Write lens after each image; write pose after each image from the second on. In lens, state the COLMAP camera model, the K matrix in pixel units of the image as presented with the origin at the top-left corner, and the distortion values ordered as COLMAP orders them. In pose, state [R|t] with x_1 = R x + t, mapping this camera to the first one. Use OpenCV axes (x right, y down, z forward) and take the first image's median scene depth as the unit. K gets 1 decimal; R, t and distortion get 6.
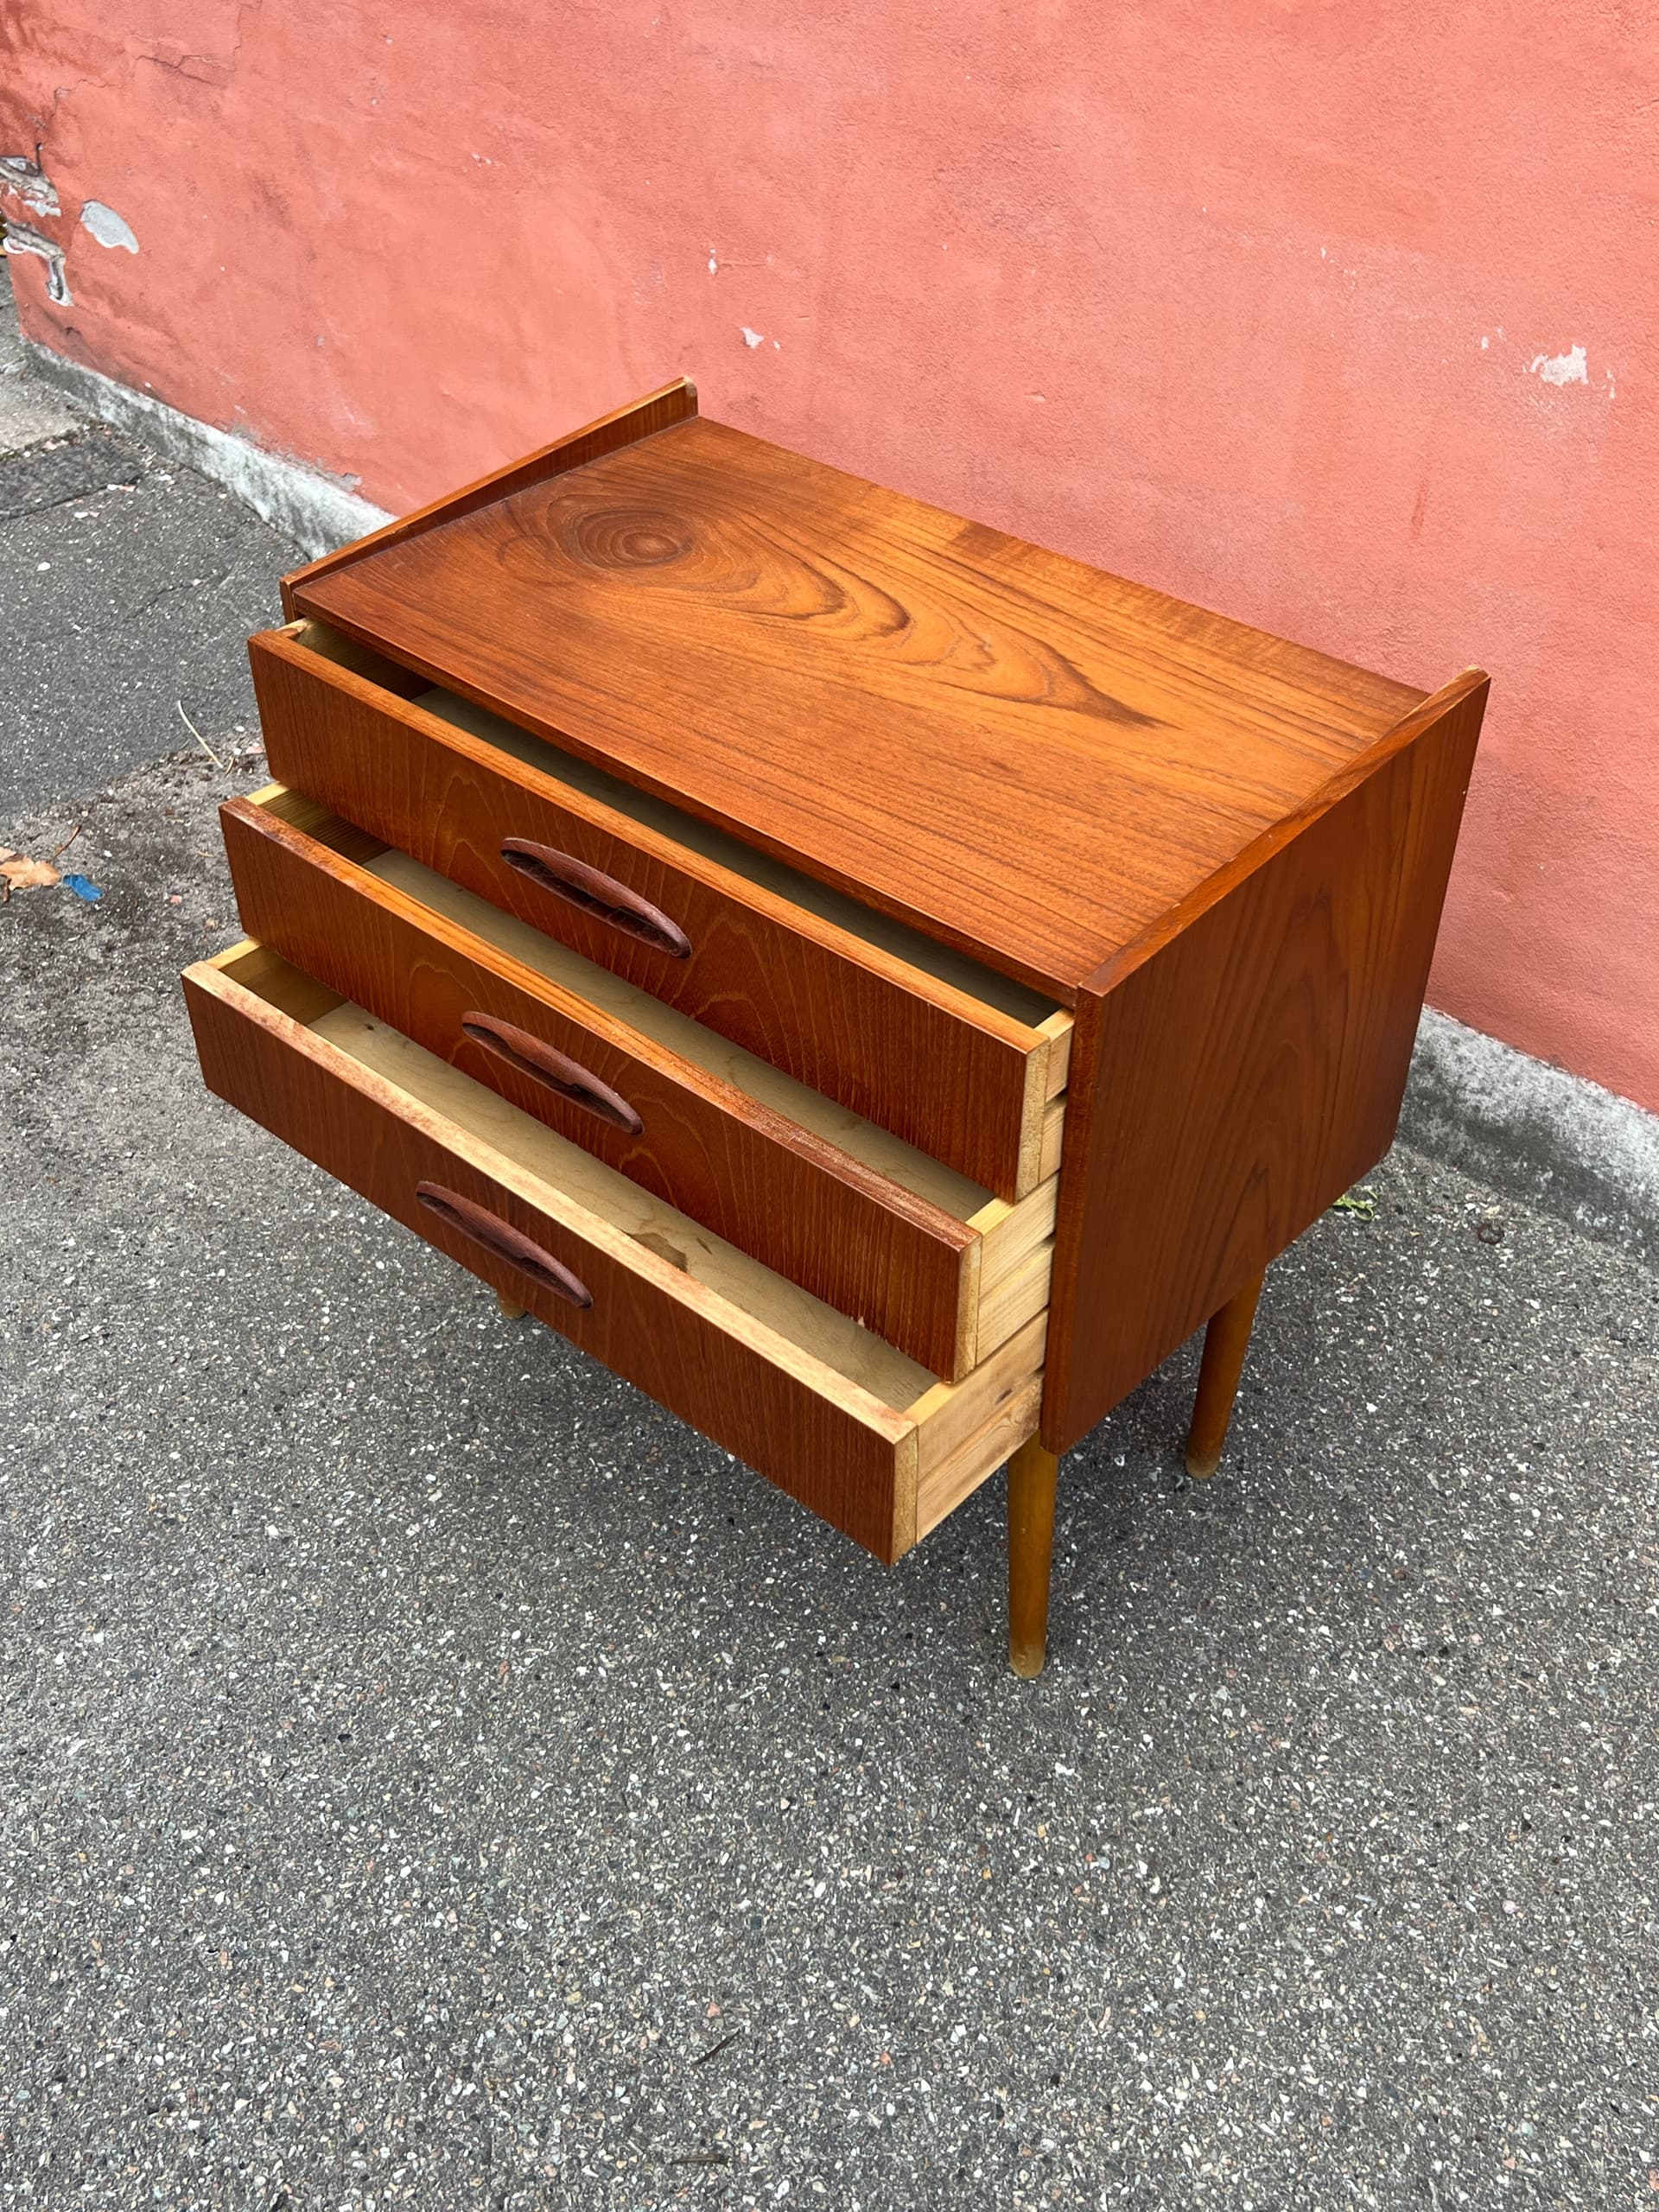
lens RADIAL K [[2277.7, 0, 819.1], [0, 2277.7, 1077.7], [0, 0, 1]] dist [0.023241, 0.000000]
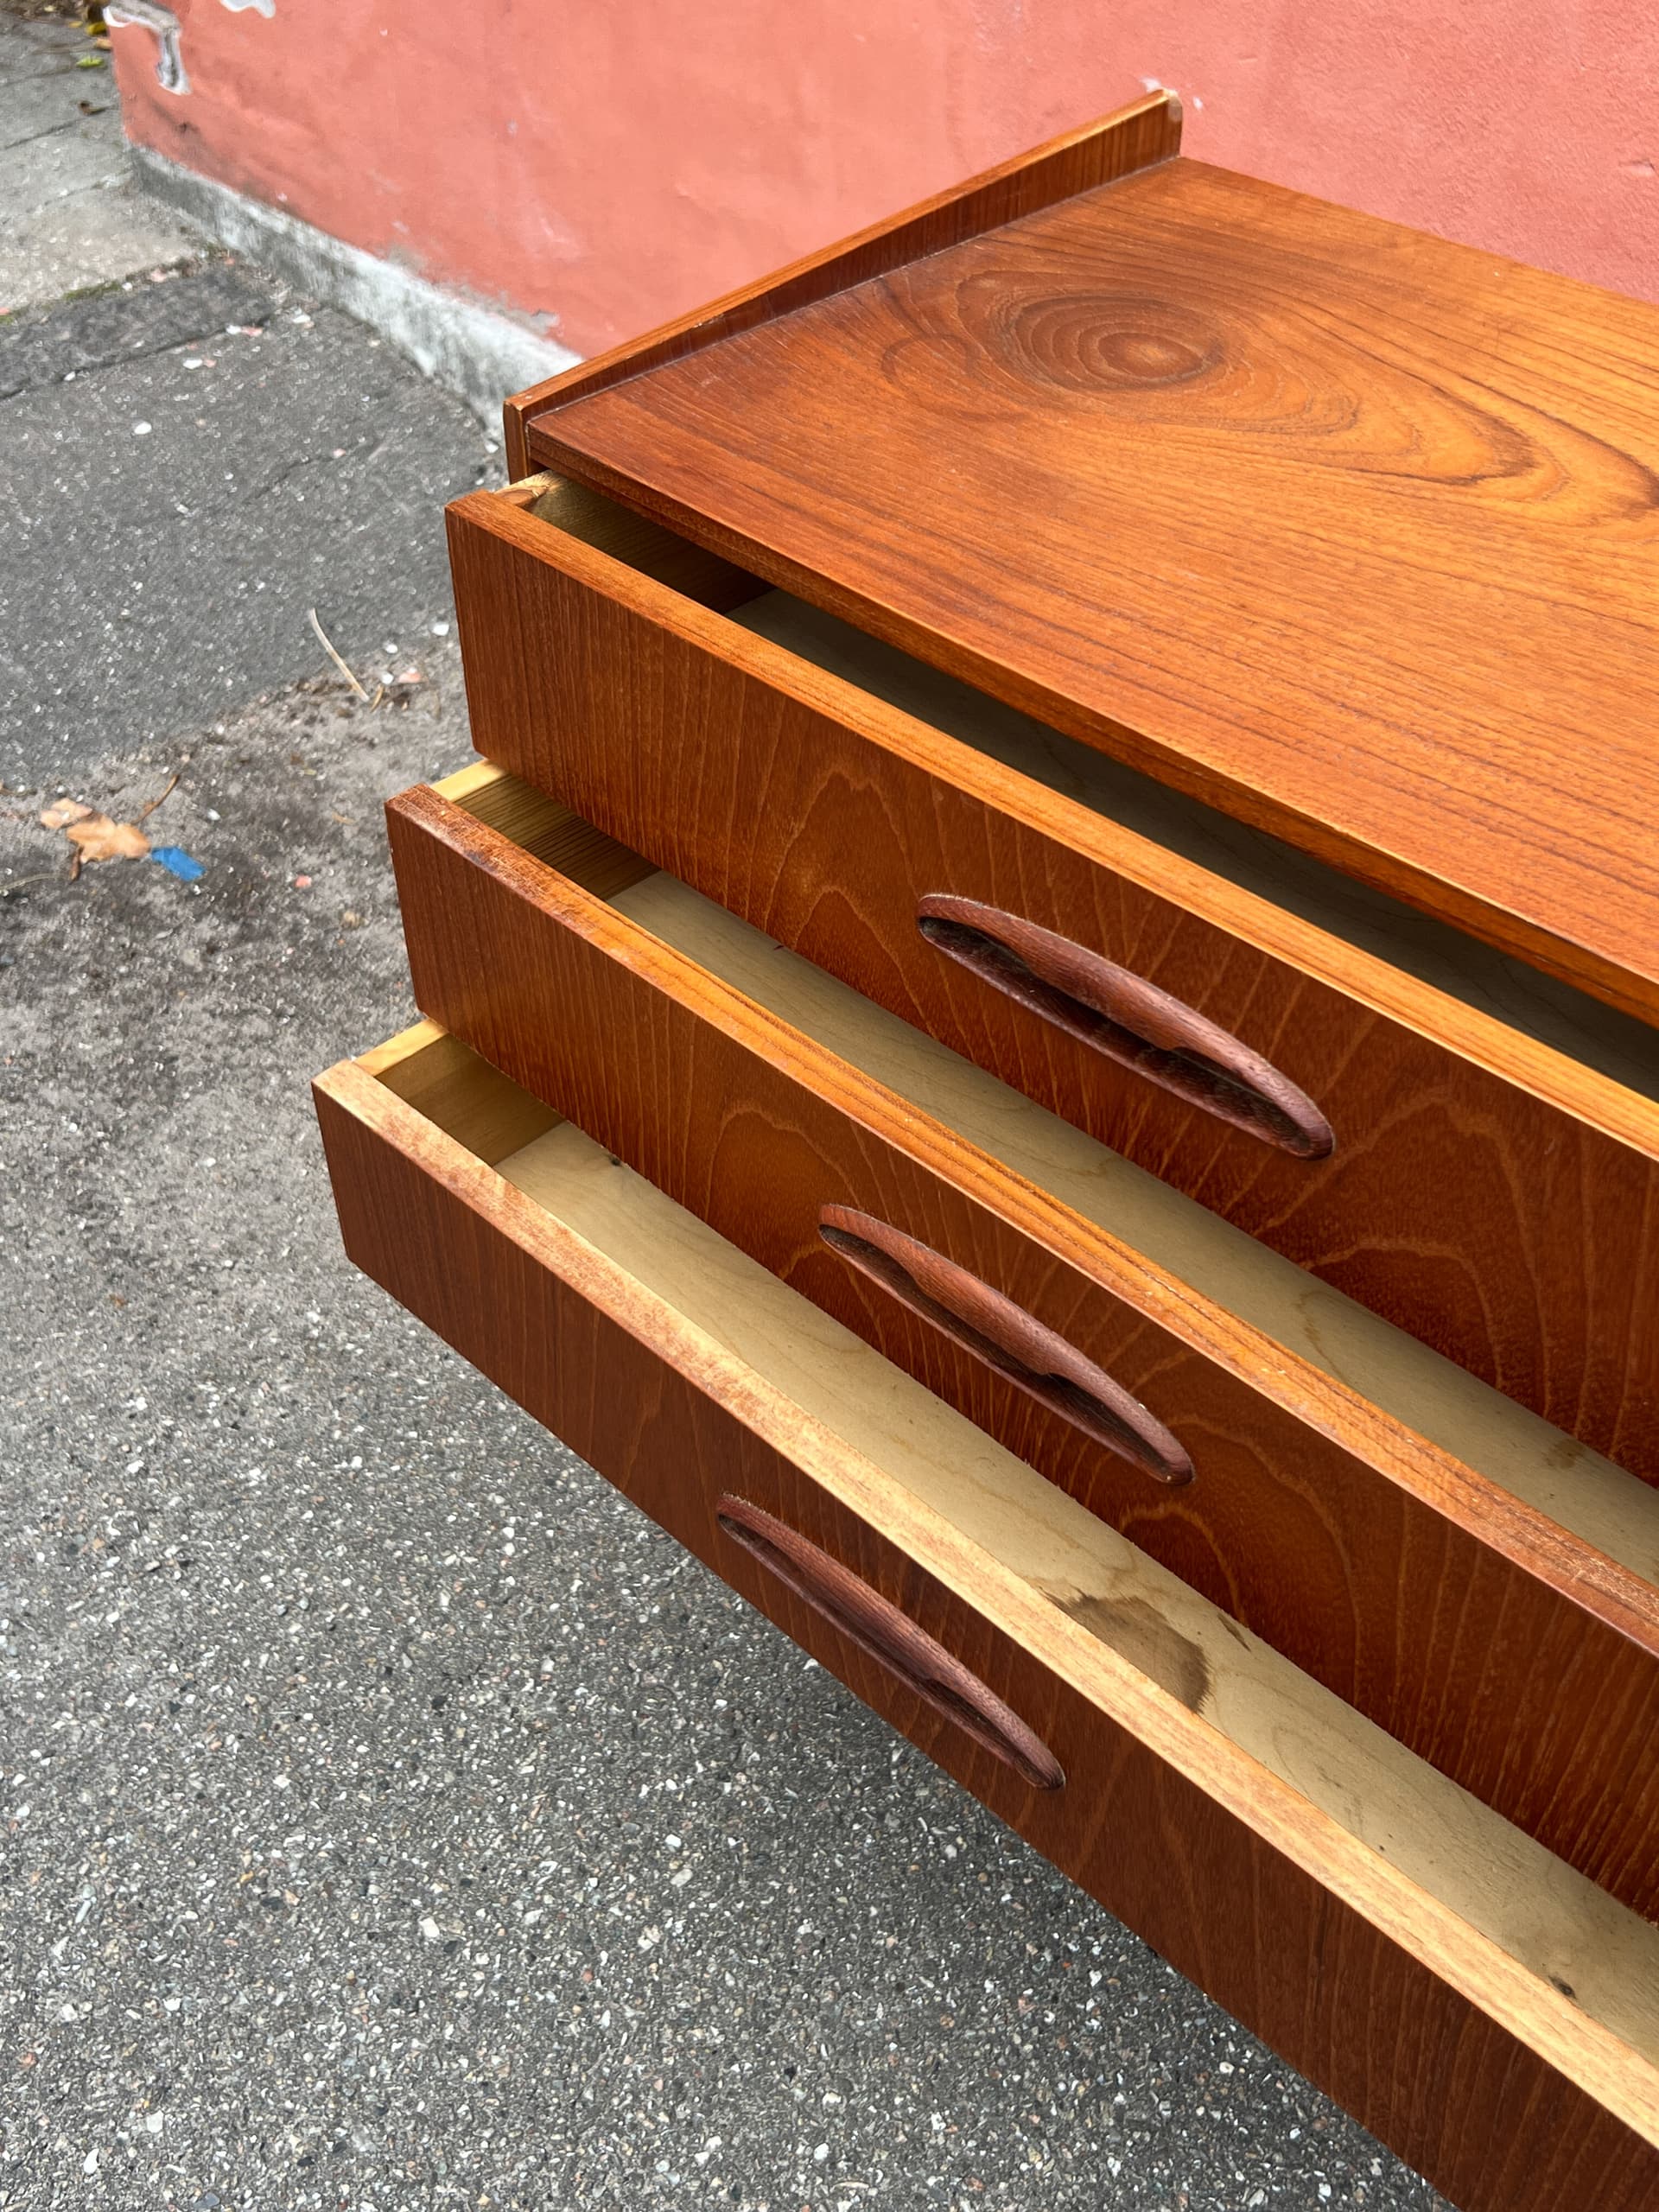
lens RADIAL K [[2277.7, 0, 828.9], [0, 2277.7, 1079.1], [0, 0, 1]] dist [0.023241, 0.000000]
pose [[0.998465, 0.033055, -0.044446, -0.111470], [-0.031498, 0.998881, 0.035281, -0.065749], [0.045563, -0.033827, 0.998389, 0.389195]]
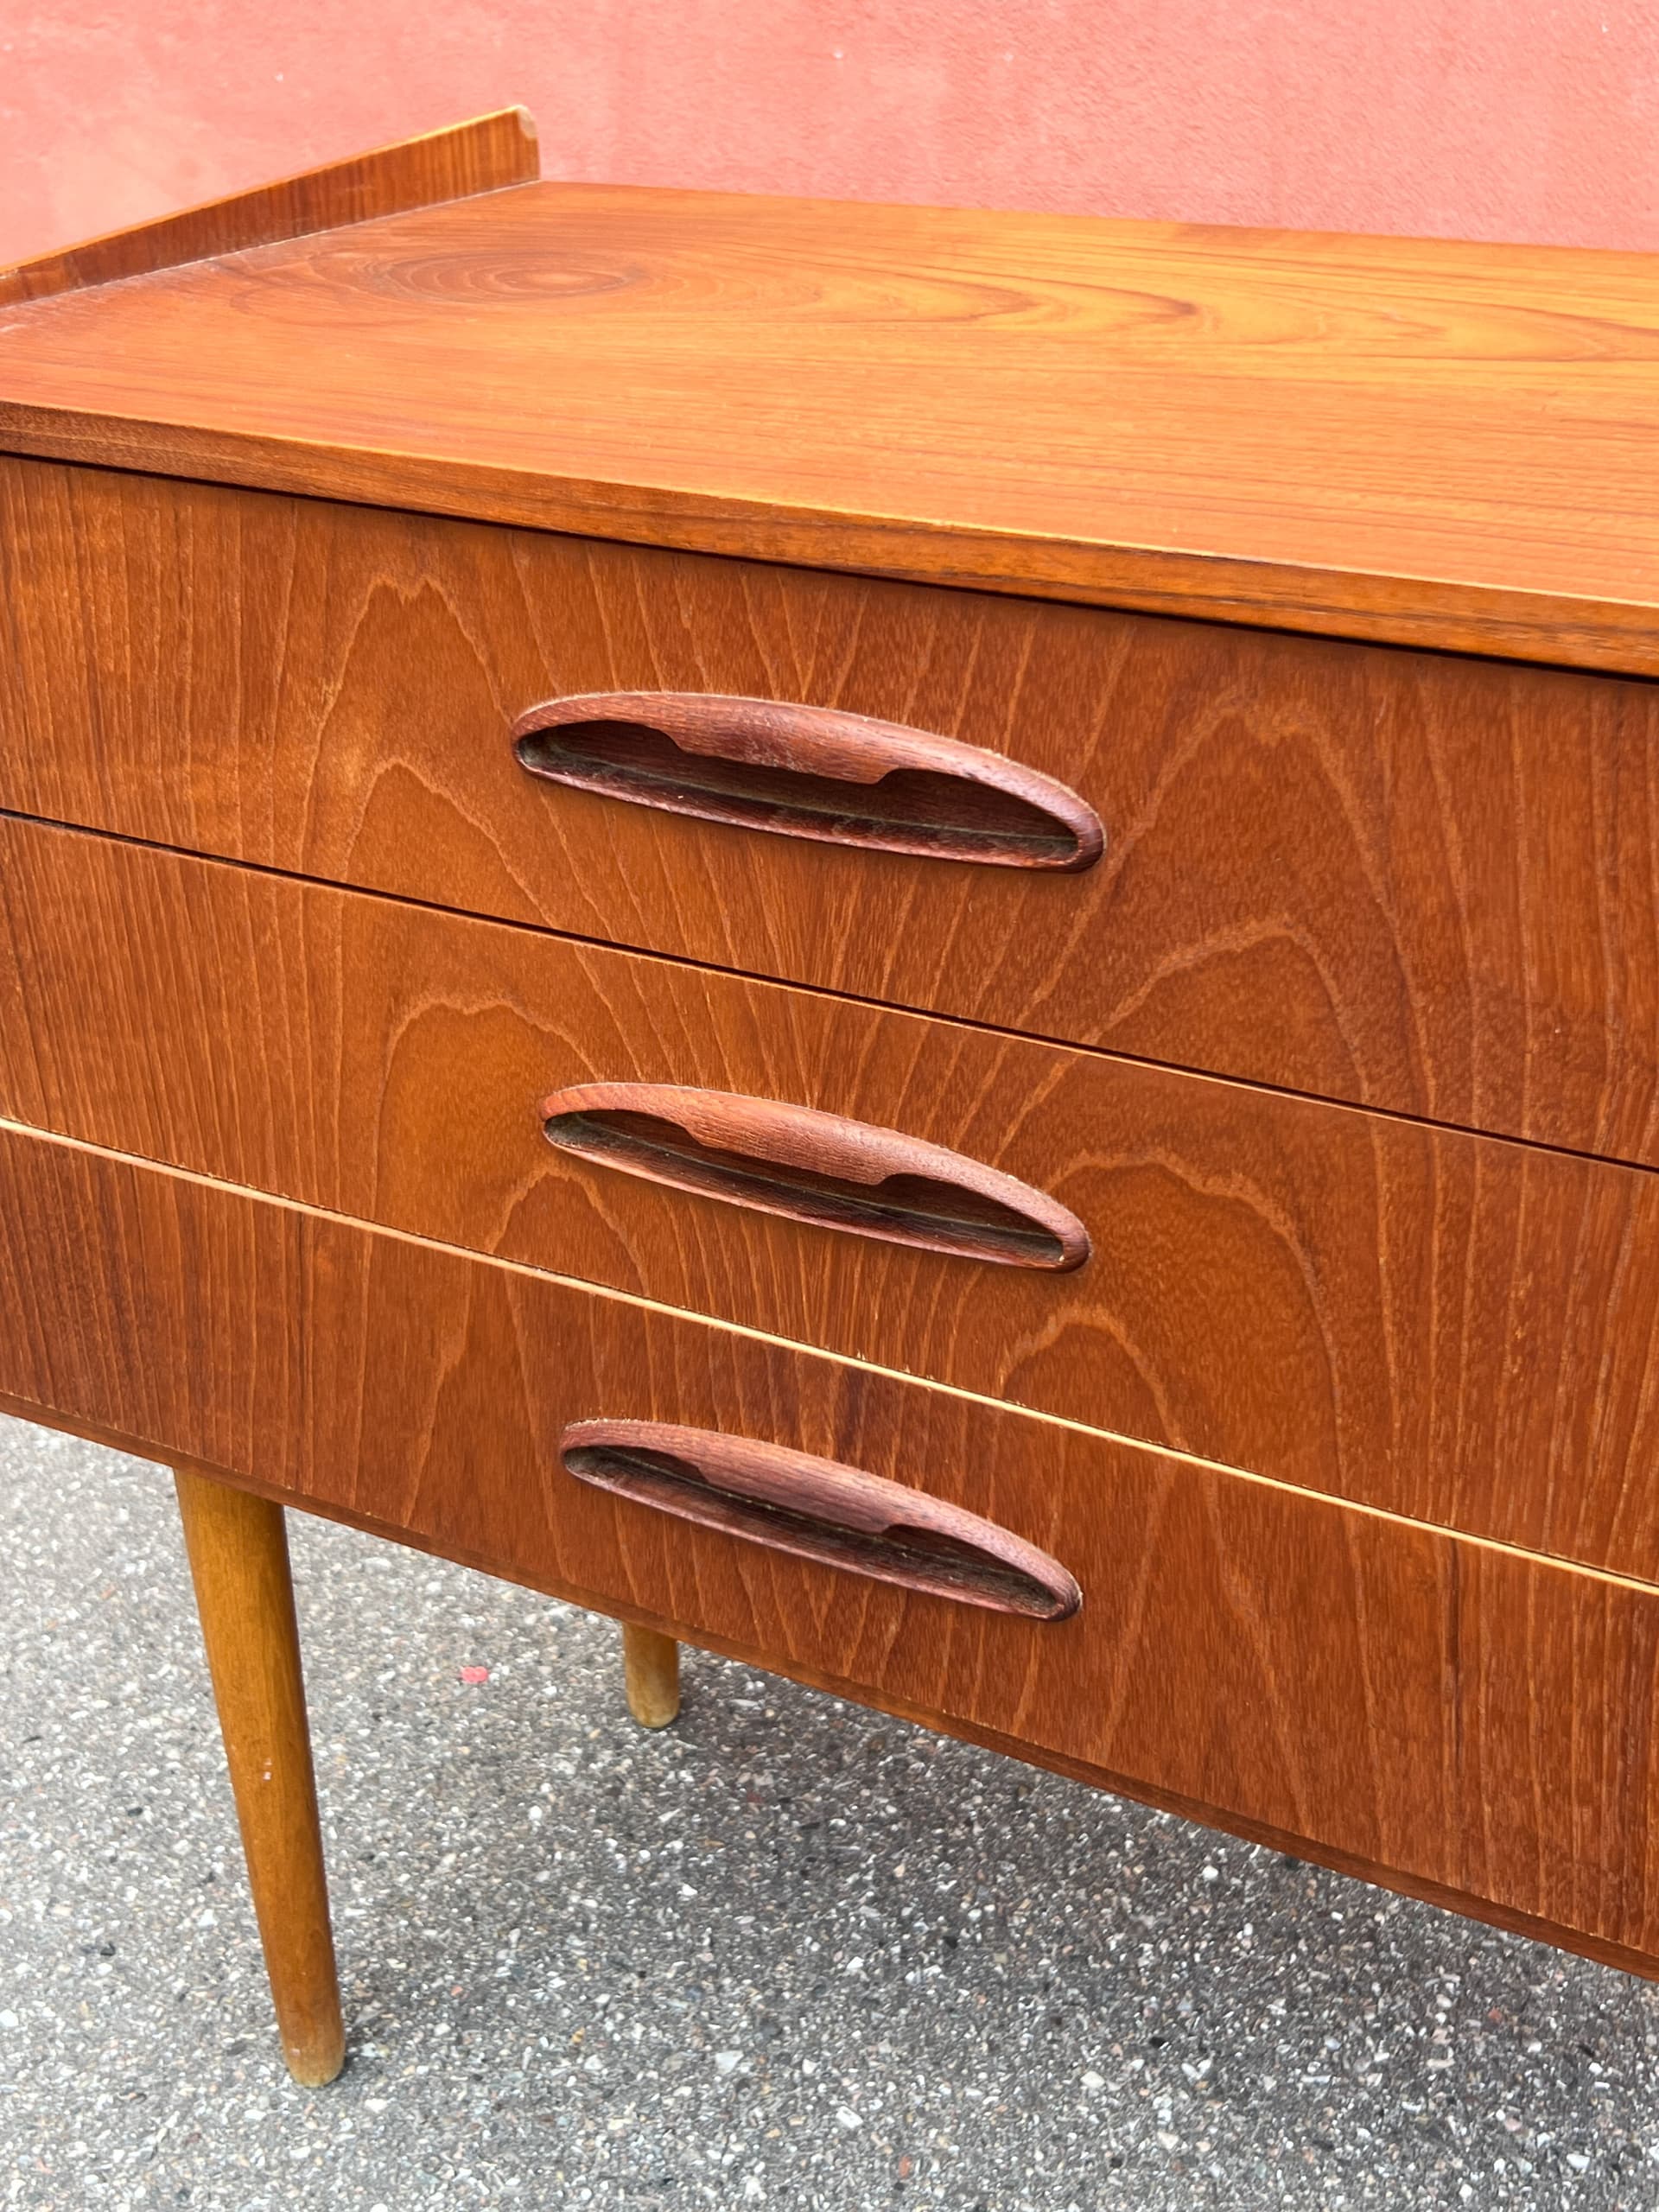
lens RADIAL K [[2685.2, 0, 806.9], [0, 2685.2, 1088.3], [0, 0, 1]] dist [-0.008167, 0.000000]
pose [[0.974323, -0.115773, 0.193111, -0.136228], [0.155484, 0.966297, -0.205170, 0.041409], [-0.162849, 0.229927, 0.959486, 0.461309]]
